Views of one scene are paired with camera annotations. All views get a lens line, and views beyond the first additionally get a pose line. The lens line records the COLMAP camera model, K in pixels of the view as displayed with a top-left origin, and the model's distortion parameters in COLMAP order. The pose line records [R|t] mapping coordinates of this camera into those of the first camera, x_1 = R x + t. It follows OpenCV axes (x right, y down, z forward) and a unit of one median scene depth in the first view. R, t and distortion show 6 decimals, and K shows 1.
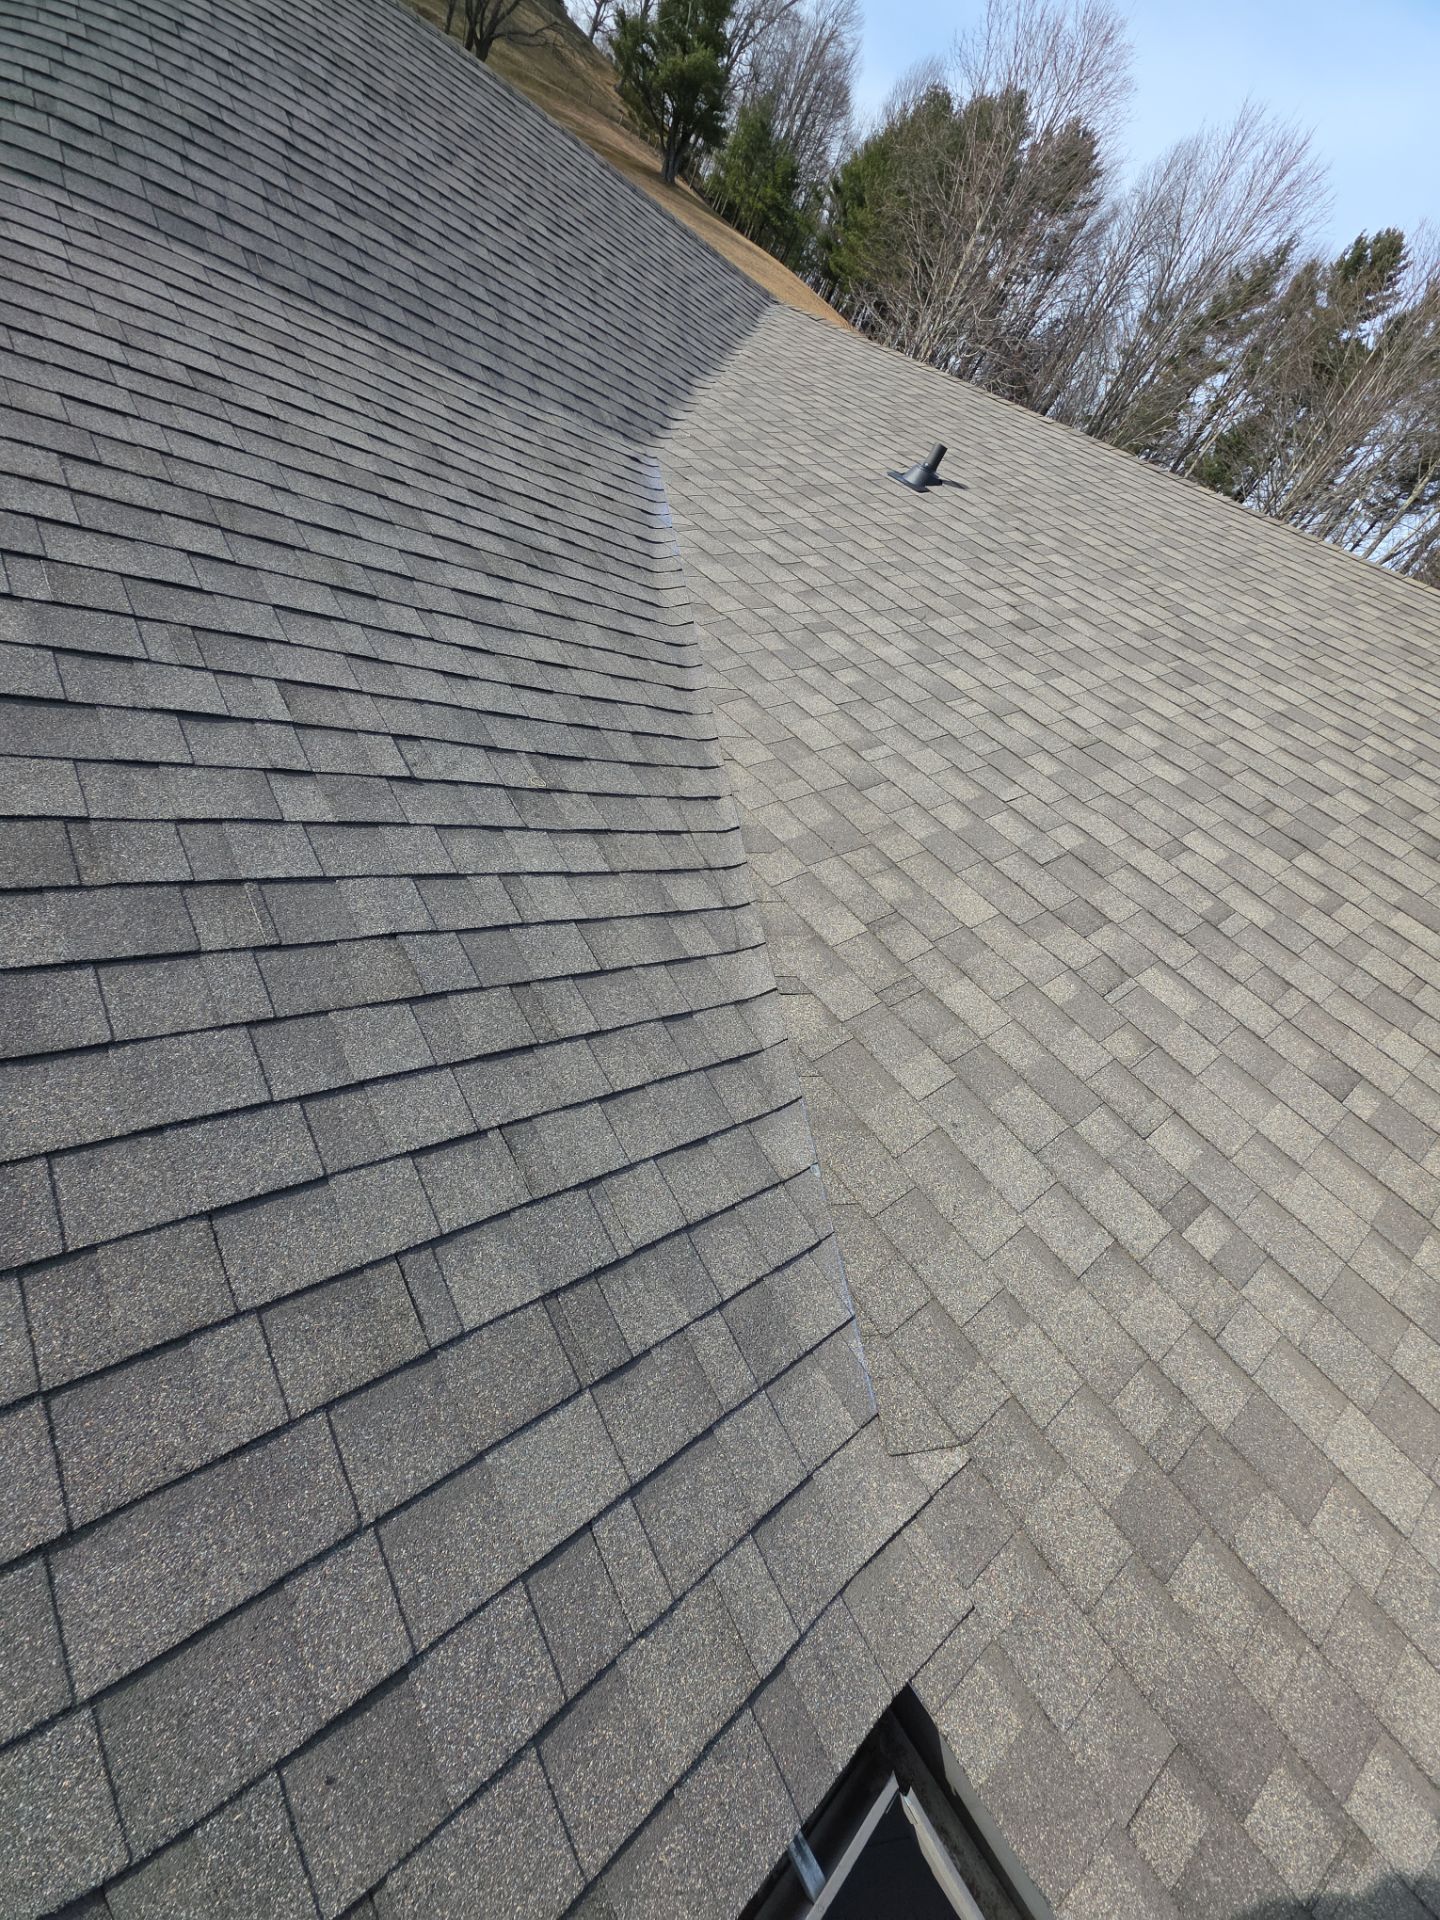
lens RADIAL K [[757.8, 0, 722.4], [0, 757.8, 961.5], [0, 0, 1]] dist [0.008647, -0.007481]
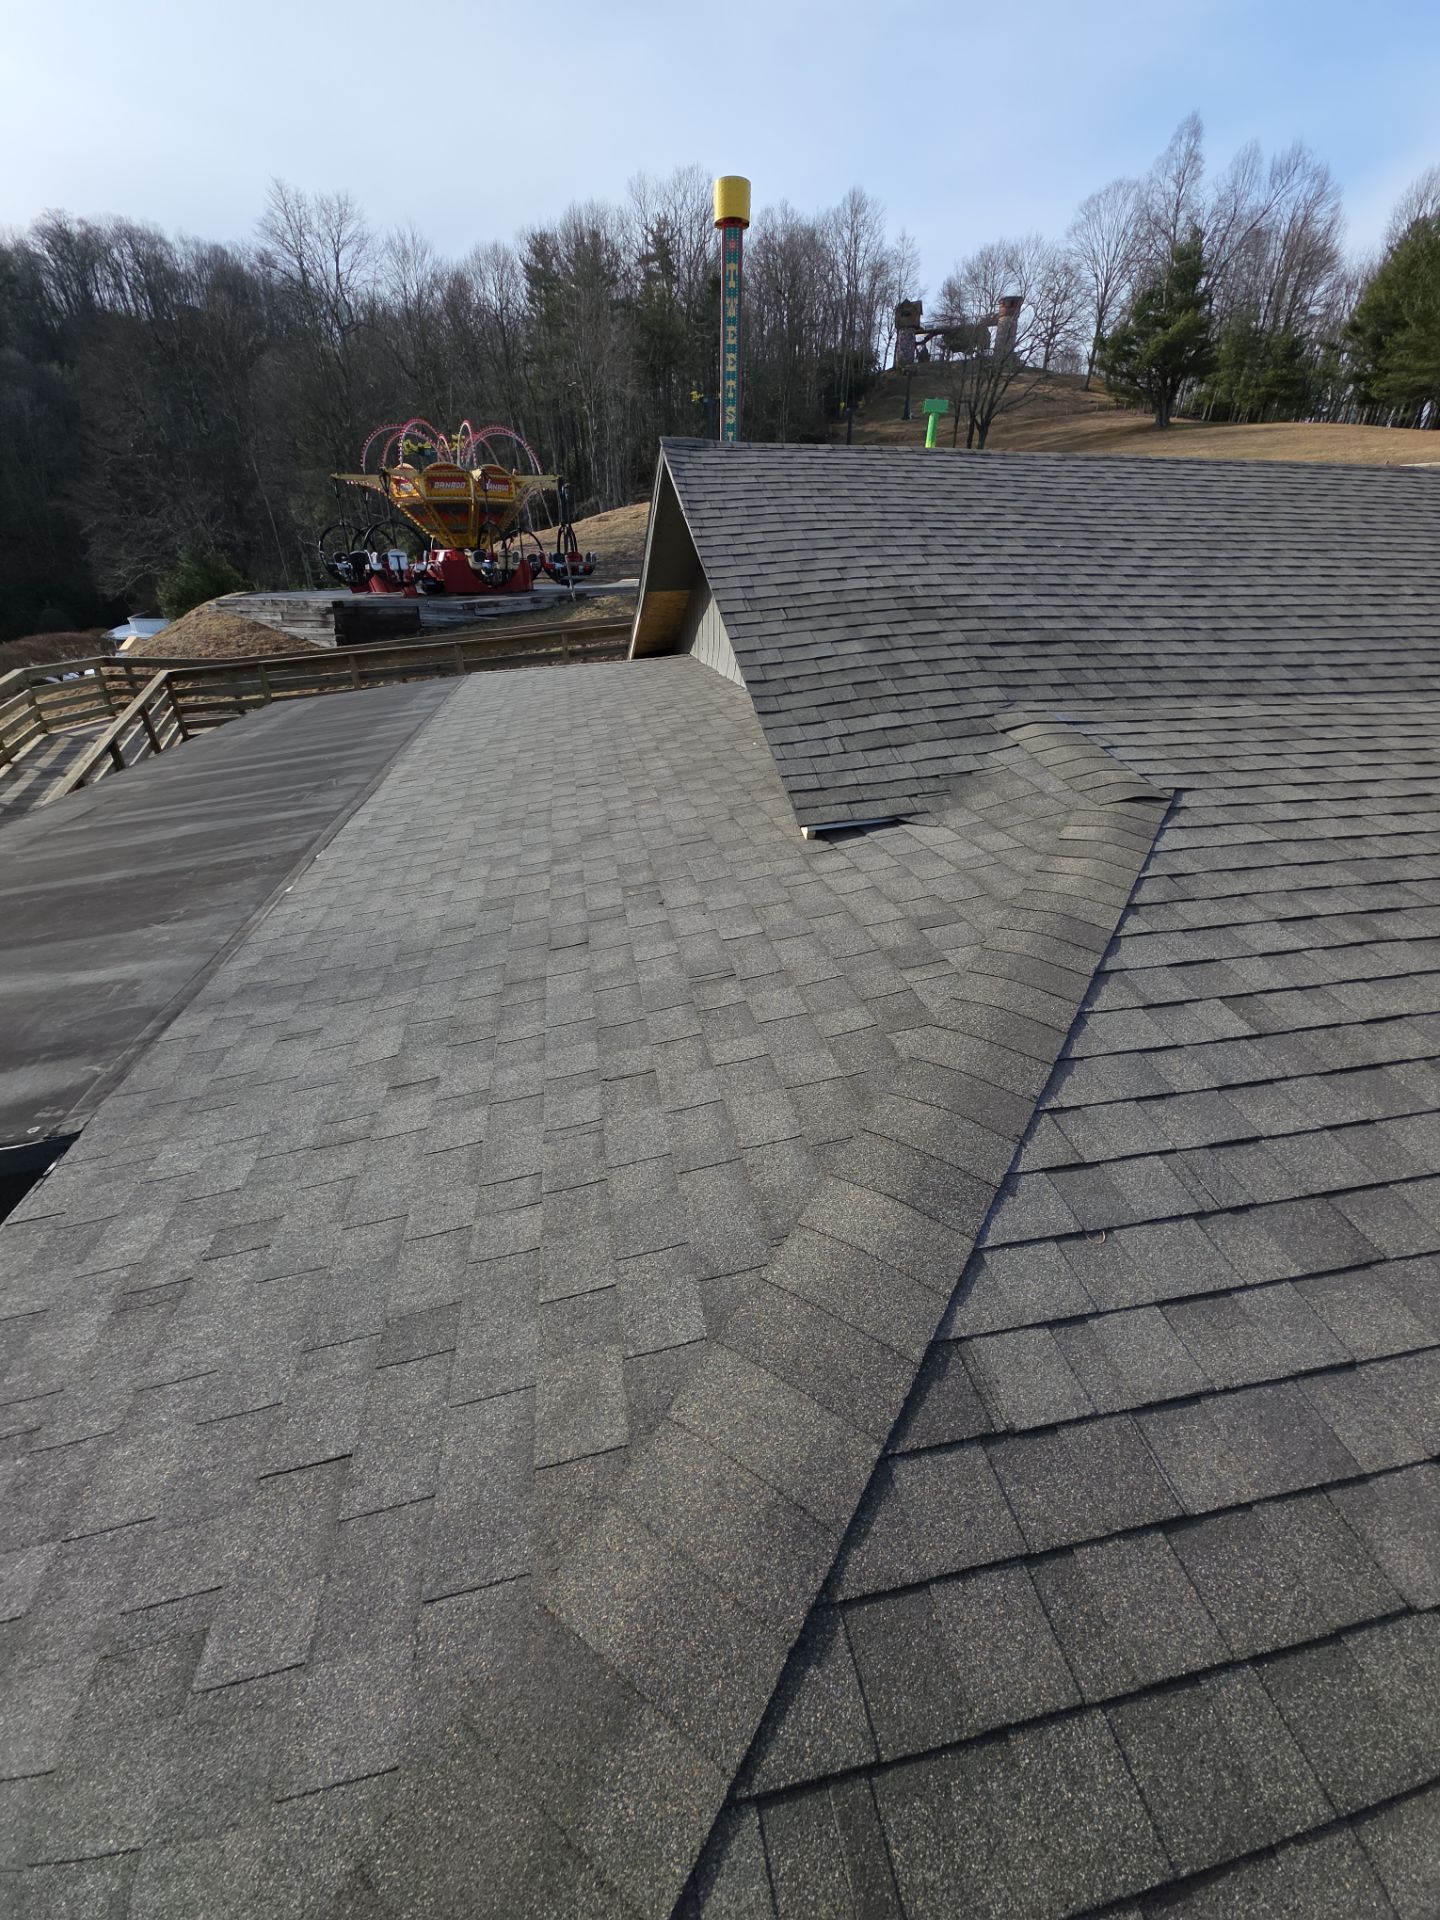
lens RADIAL K [[757.8, 0, 722.3], [0, 757.8, 959.5], [0, 0, 1]] dist [0.008647, -0.007481]
pose [[0.790554, -0.182855, -0.584456, -3.001094], [0.019478, 0.961406, -0.274442, 0.120606], [0.612082, 0.205577, 0.763605, -2.793504]]
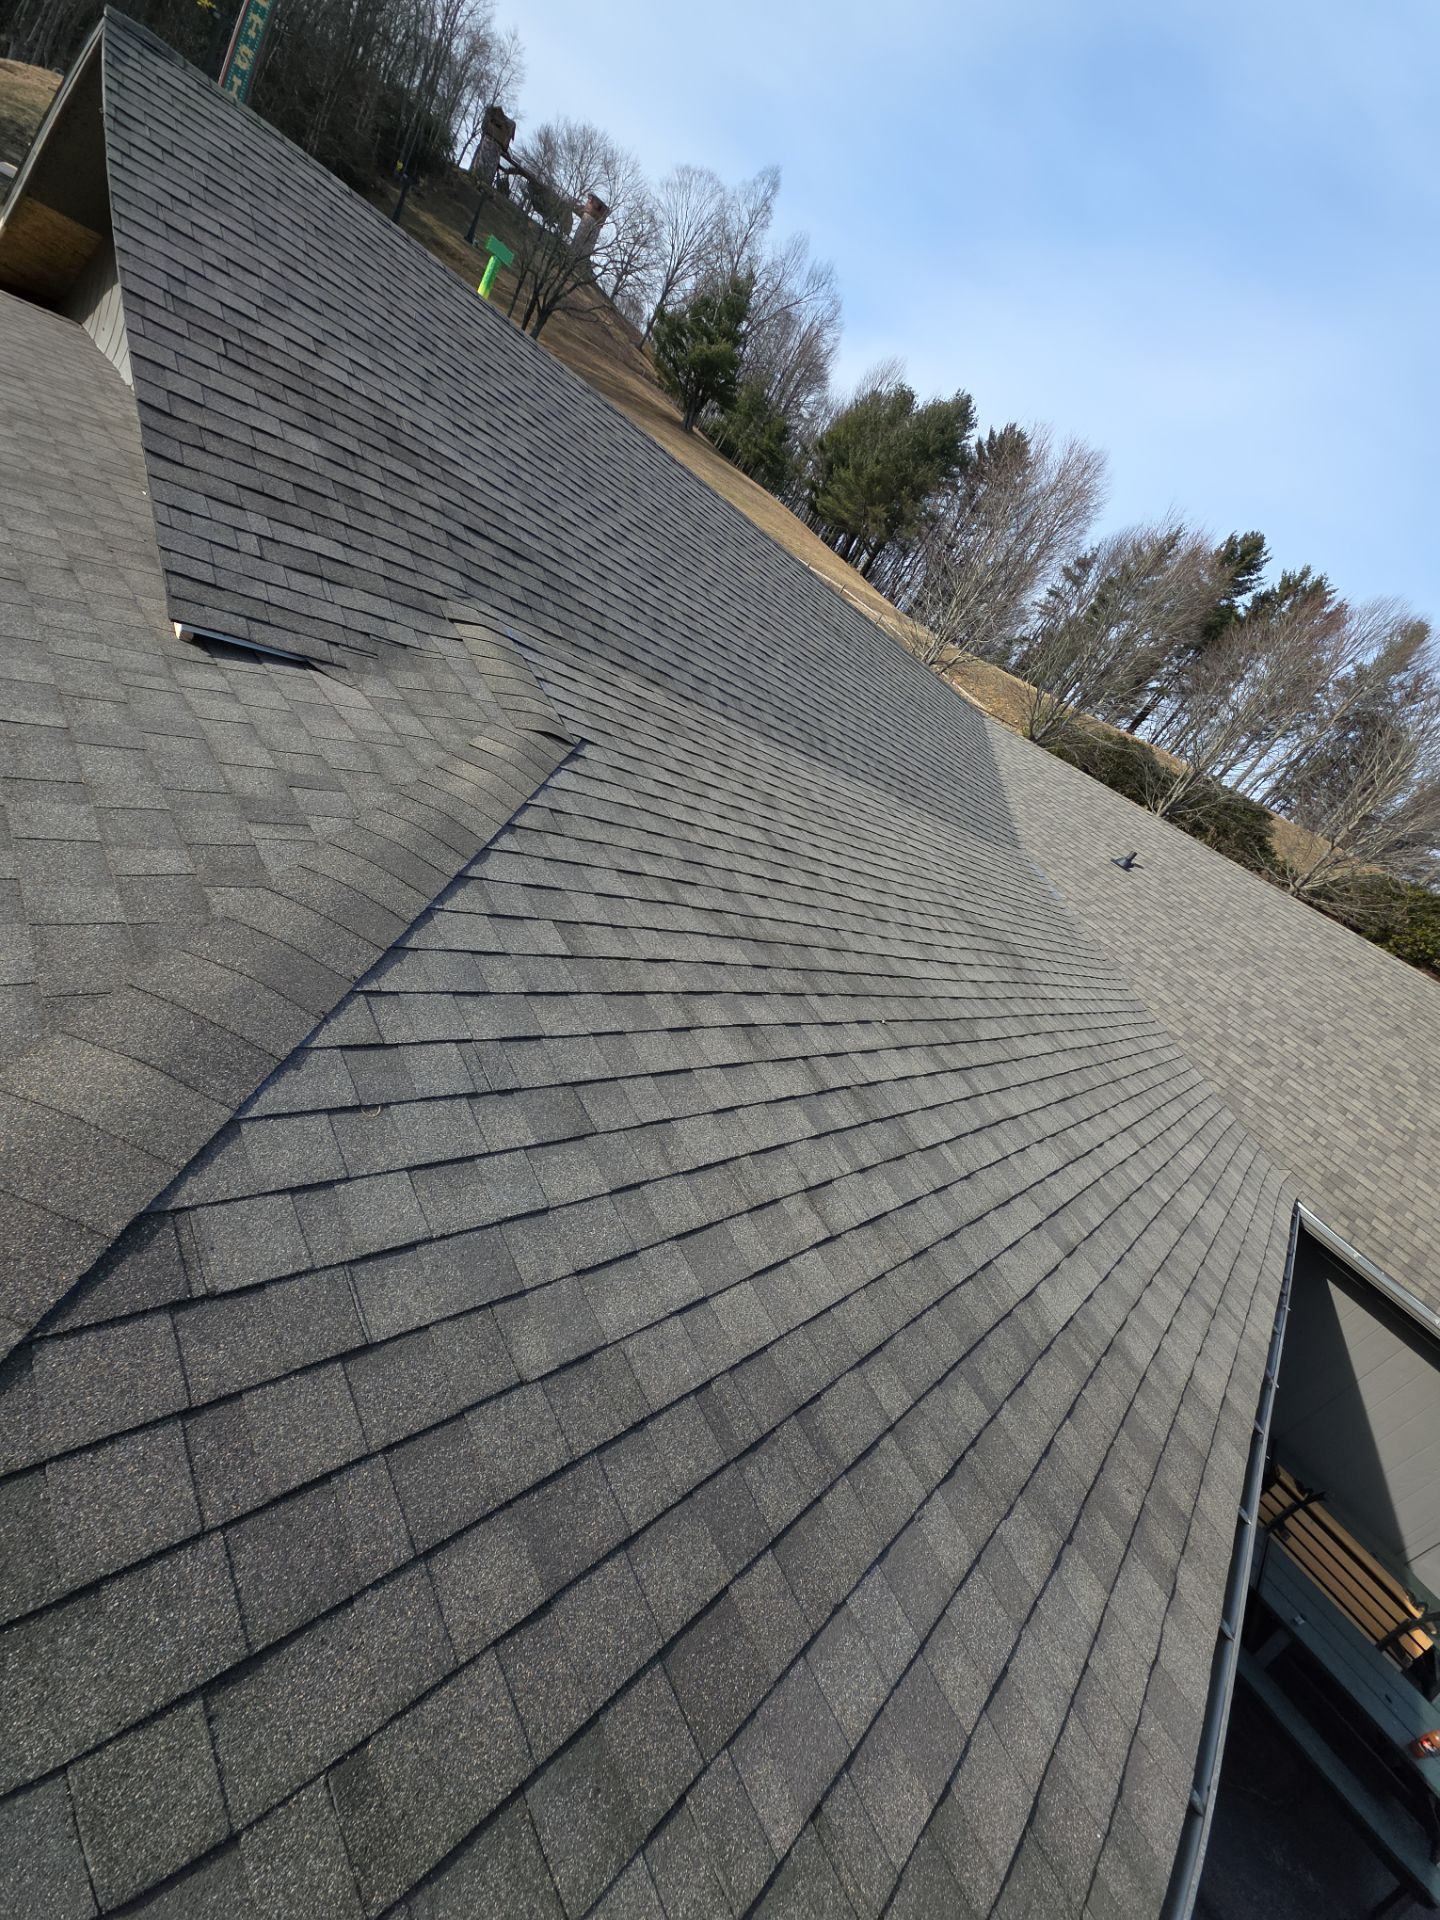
lens RADIAL K [[757.8, 0, 721.2], [0, 757.8, 960.4], [0, 0, 1]] dist [0.008647, -0.007481]
pose [[0.995034, 0.055041, 0.082936, -2.817402], [-0.041202, 0.986226, -0.160192, 0.165742], [-0.090611, 0.155980, 0.983595, -2.742542]]
